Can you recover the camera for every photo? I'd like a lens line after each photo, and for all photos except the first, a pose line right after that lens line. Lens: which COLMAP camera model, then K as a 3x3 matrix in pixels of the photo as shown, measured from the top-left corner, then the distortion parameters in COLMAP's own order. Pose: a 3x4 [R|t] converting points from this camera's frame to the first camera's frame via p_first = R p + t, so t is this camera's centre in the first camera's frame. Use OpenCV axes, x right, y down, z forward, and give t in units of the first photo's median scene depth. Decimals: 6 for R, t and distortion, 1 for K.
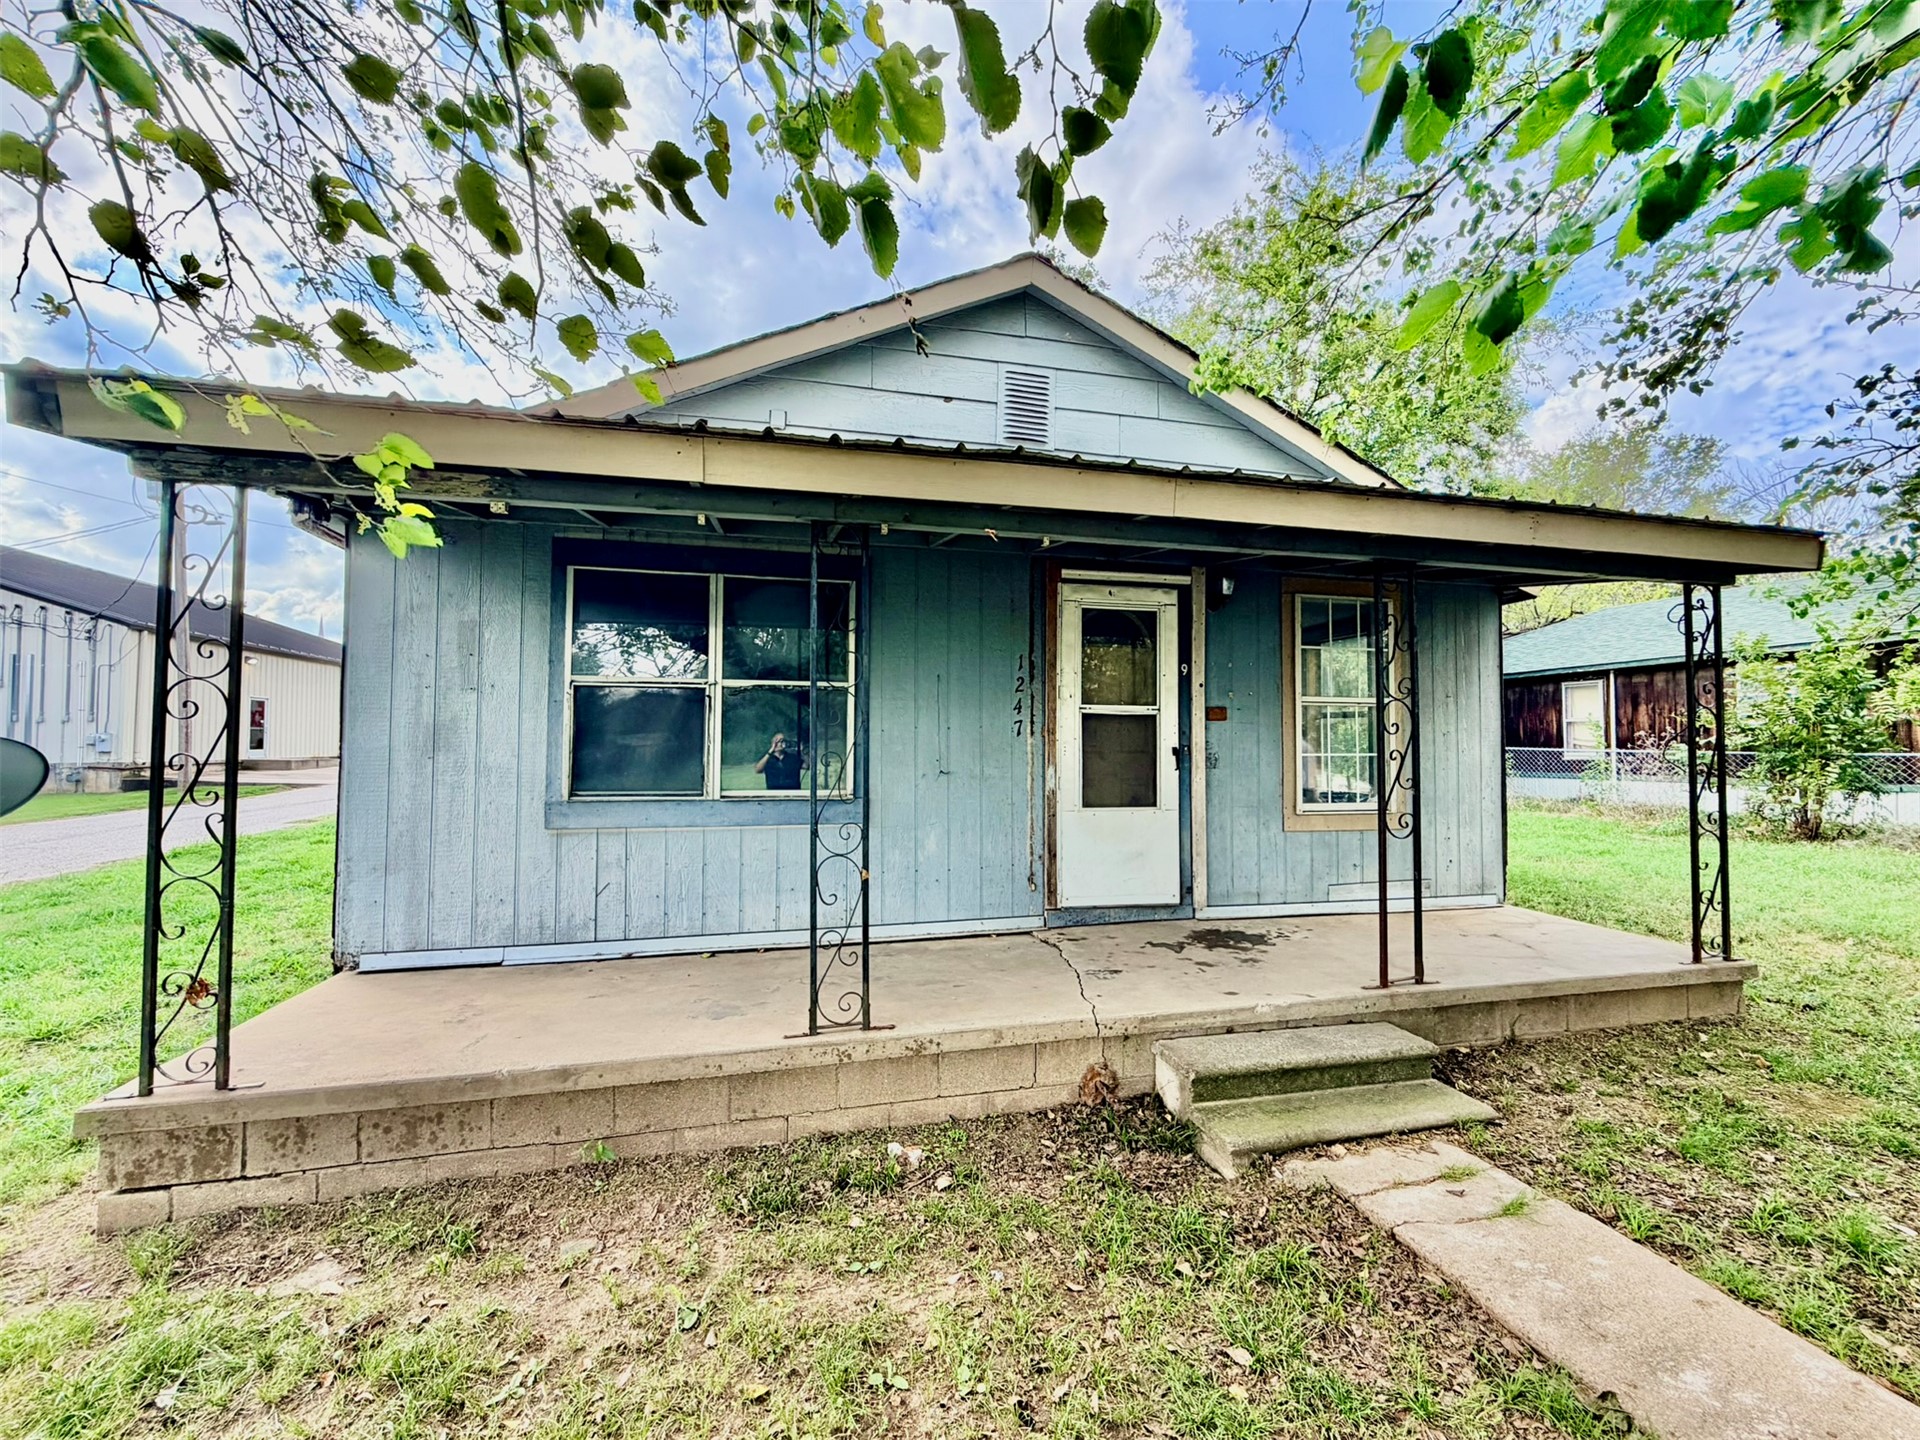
lens RADIAL K [[767.0, 0, 951.7], [0, 767.0, 718.0], [0, 0, 1]] dist [0.000943, -0.000444]
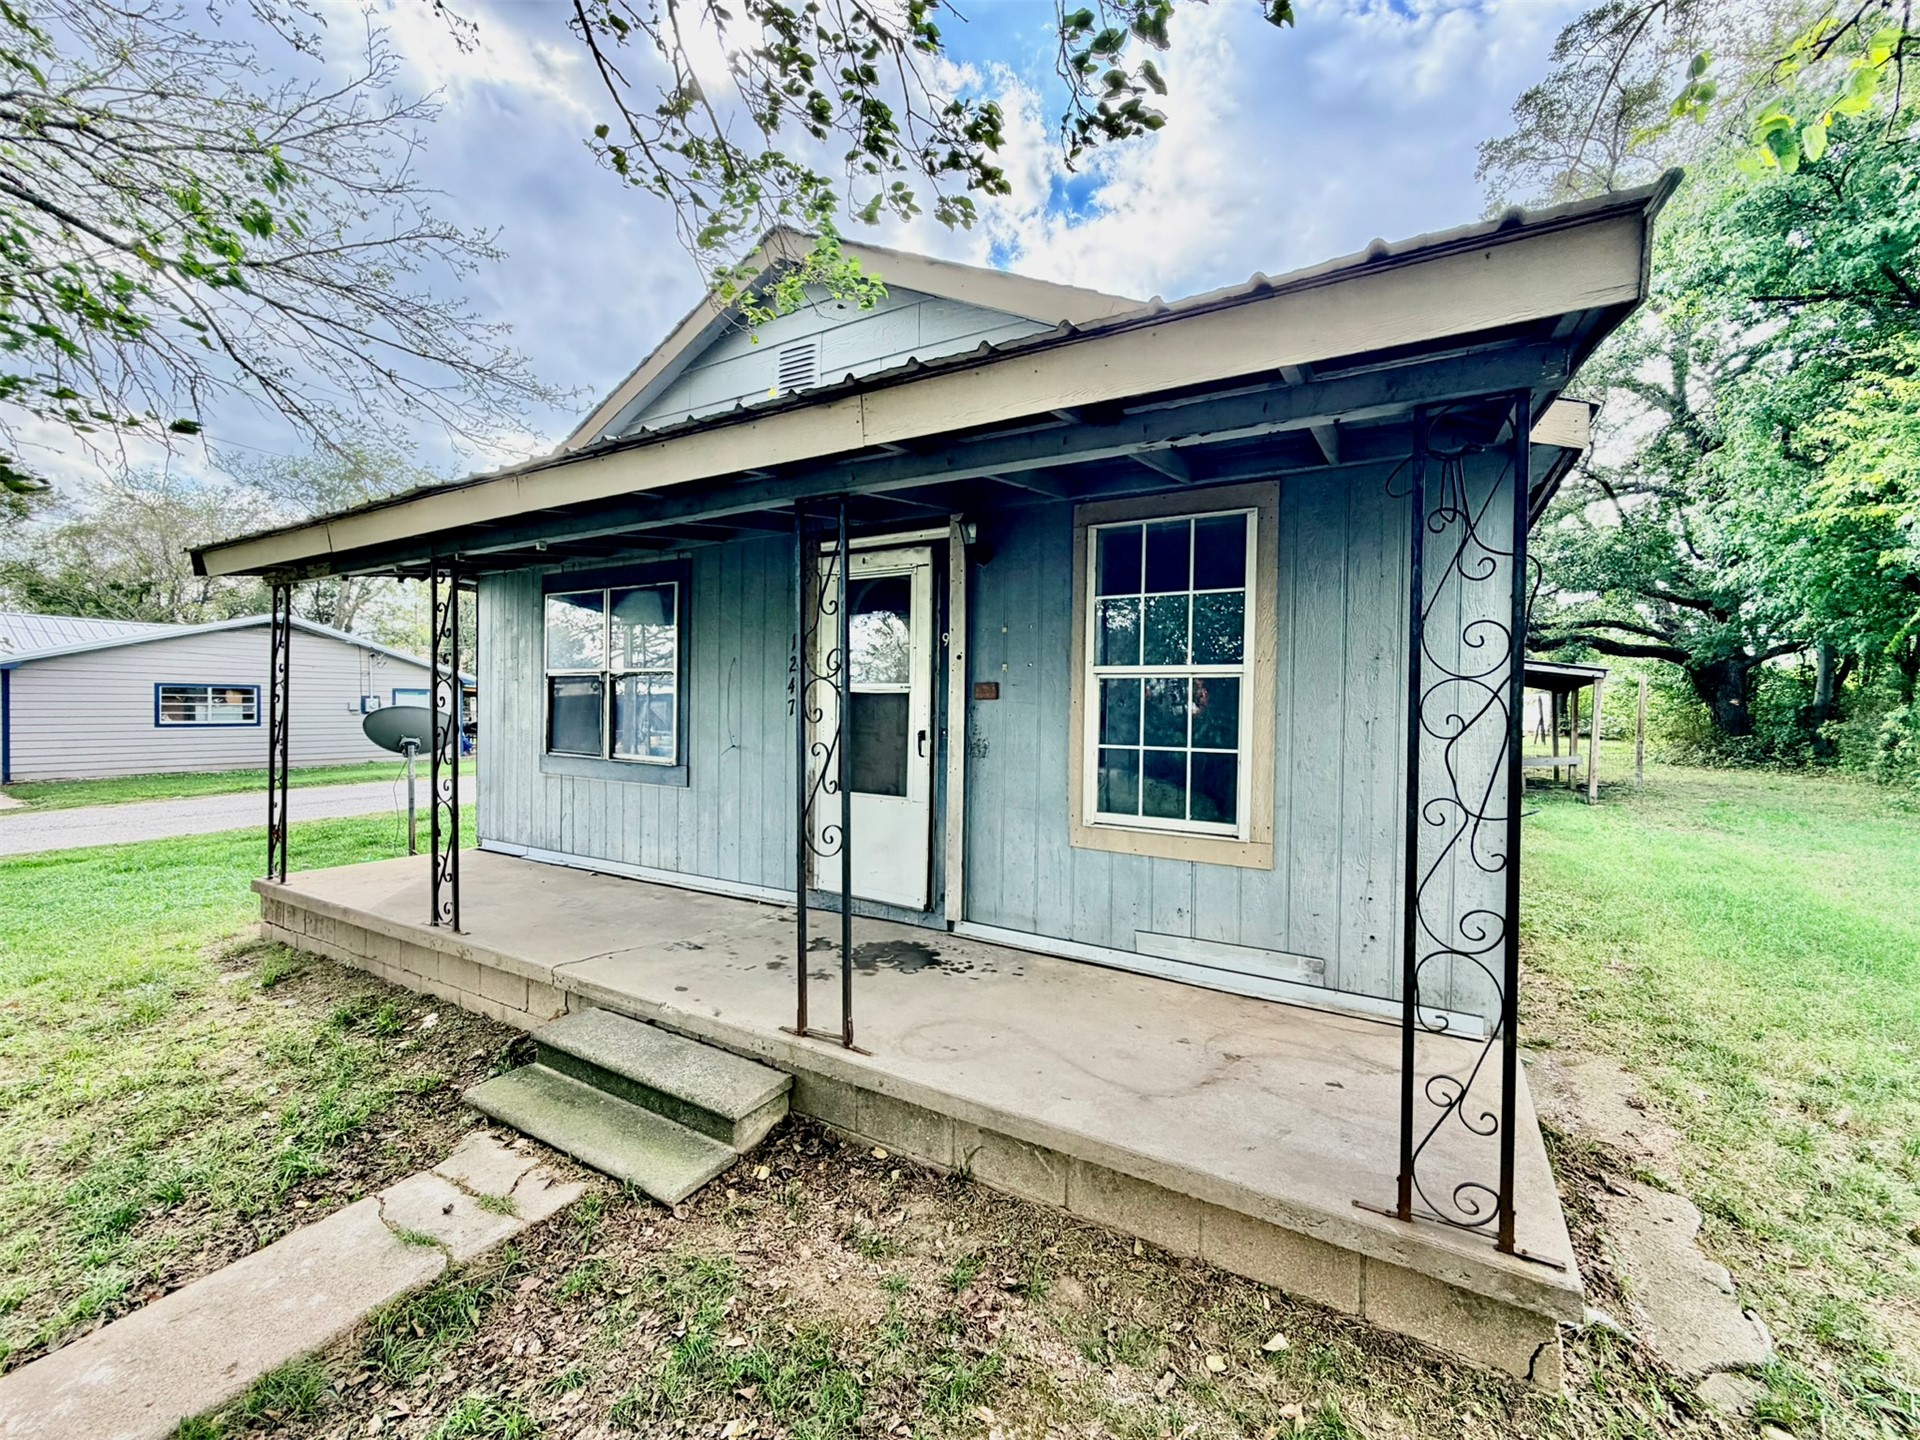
lens RADIAL K [[767.0, 0, 955.0], [0, 767.0, 717.2], [0, 0, 1]] dist [0.000943, -0.000444]
pose [[0.725654, 0.018390, -0.687814, 0.982616], [0.009985, 0.999256, 0.037251, -0.009653], [0.687987, -0.033899, 0.724931, 0.428891]]
